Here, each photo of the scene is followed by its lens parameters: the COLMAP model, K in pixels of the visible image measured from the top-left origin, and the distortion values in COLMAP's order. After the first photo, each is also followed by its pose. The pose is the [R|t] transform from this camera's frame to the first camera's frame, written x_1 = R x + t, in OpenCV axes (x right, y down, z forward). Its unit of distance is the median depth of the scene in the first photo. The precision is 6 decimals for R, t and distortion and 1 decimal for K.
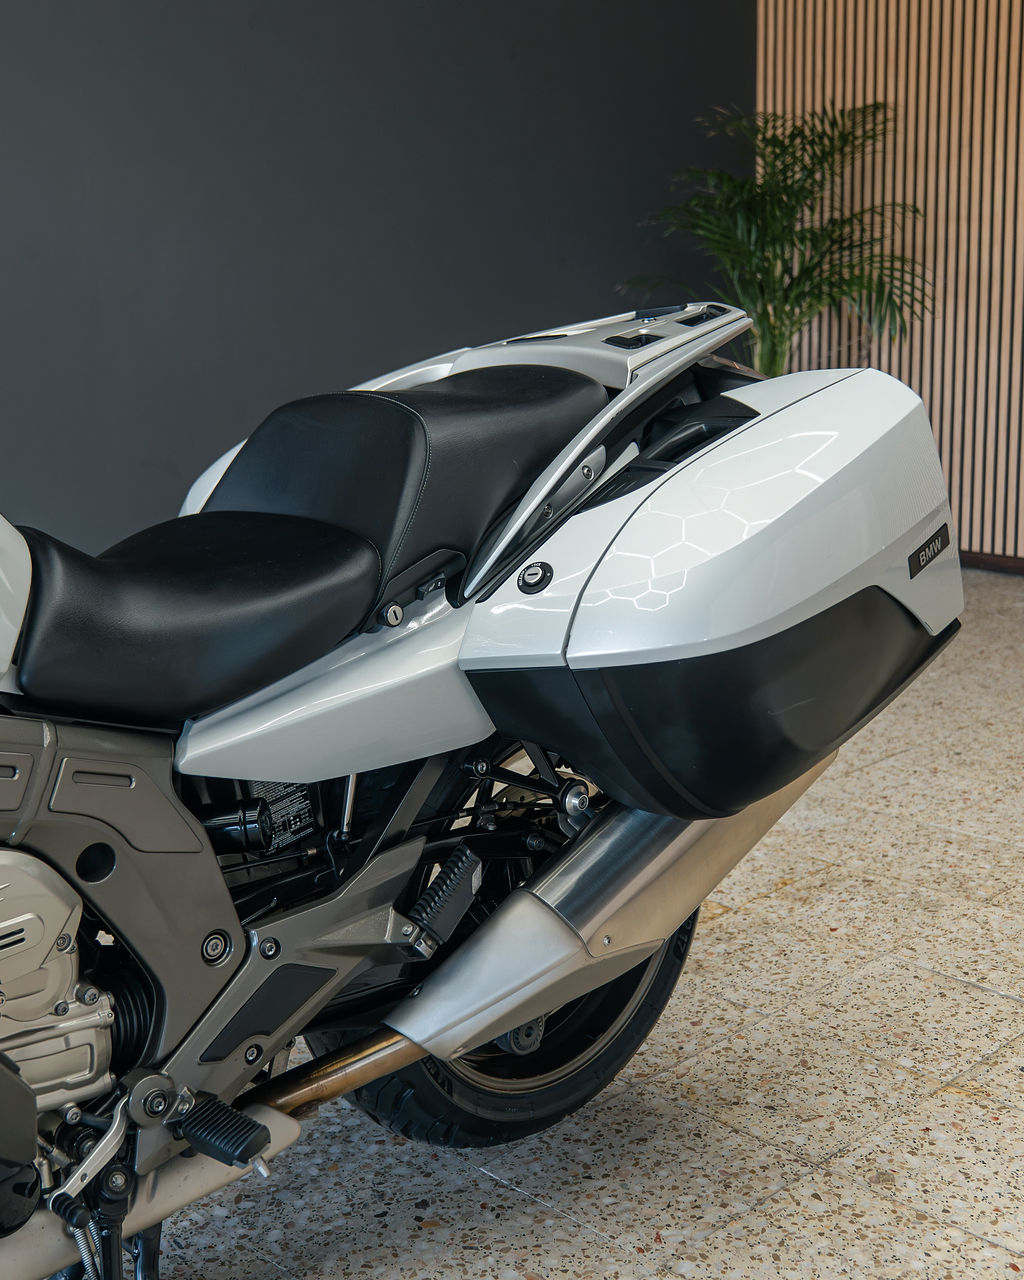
lens RADIAL K [[1756.1, 0, 524.5], [0, 1756.1, 637.3], [0, 0, 1]] dist [-0.034809, 0.000000]
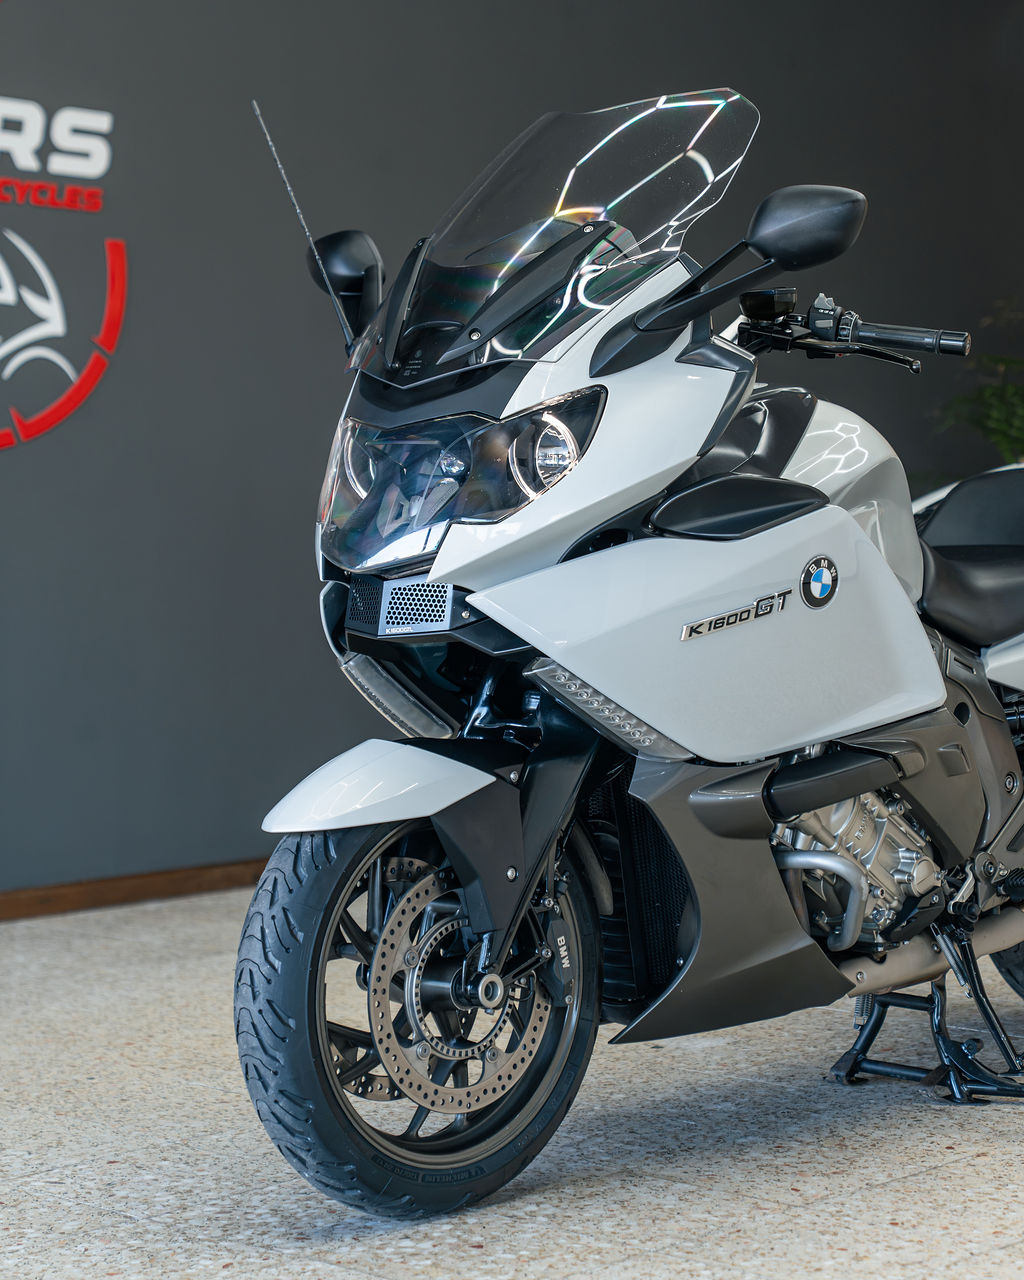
lens RADIAL K [[2843.0, 0, 519.8], [0, 2843.0, 635.8], [0, 0, 1]] dist [0.149541, 0.000000]
pose [[0.998682, 0.012721, 0.049716, -0.676317], [-0.003816, 0.984515, -0.175261, 0.450553], [-0.051175, 0.174841, 0.983266, -1.415922]]
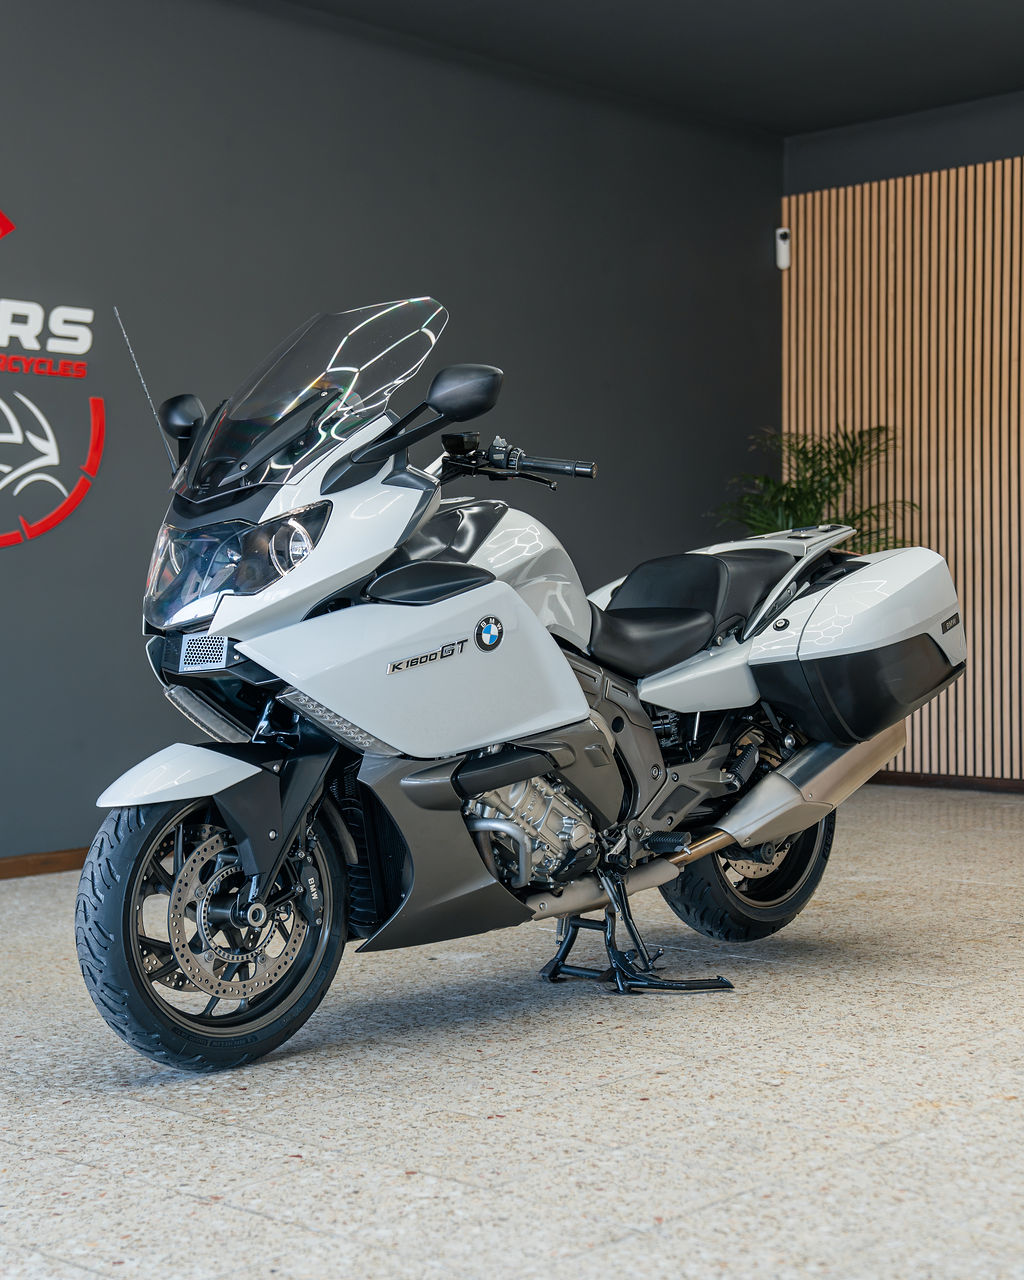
lens RADIAL K [[2093.4, 0, 505.7], [0, 2093.4, 646.4], [0, 0, 1]] dist [0.082160, 0.000000]
pose [[0.999246, 0.006891, 0.038205, -0.430390], [0.000475, 0.981878, -0.189513, 0.481882], [-0.038819, 0.189388, 0.981135, -1.571750]]
